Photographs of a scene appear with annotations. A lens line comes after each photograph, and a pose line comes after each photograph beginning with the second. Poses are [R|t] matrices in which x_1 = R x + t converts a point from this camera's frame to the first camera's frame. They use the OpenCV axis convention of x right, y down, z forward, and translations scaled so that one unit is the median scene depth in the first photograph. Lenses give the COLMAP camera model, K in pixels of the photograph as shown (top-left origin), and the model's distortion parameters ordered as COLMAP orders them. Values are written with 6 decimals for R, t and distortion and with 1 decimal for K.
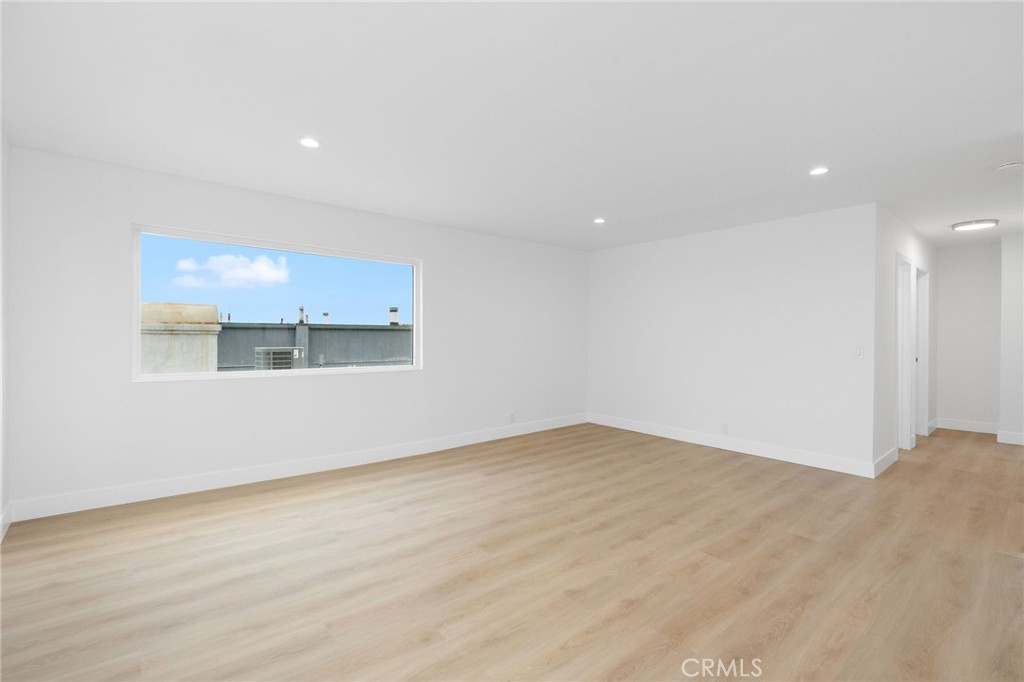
lens RADIAL K [[452.2, 0, 512.4], [0, 452.2, 338.0], [0, 0, 1]] dist [-0.000759, 0.000084]
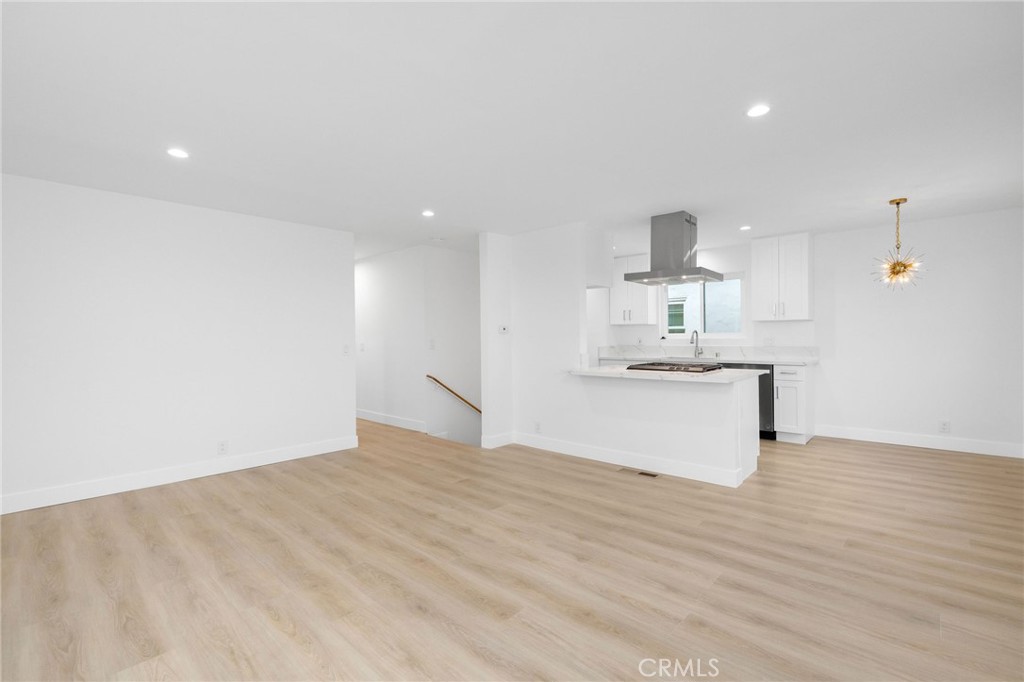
lens RADIAL K [[452.2, 0, 512.7], [0, 452.2, 339.4], [0, 0, 1]] dist [-0.000759, 0.000084]
pose [[-0.113790, -0.008989, 0.993464, -0.761861], [0.009353, 0.999905, 0.010119, -0.009178], [-0.993461, 0.010443, -0.113695, 0.996167]]
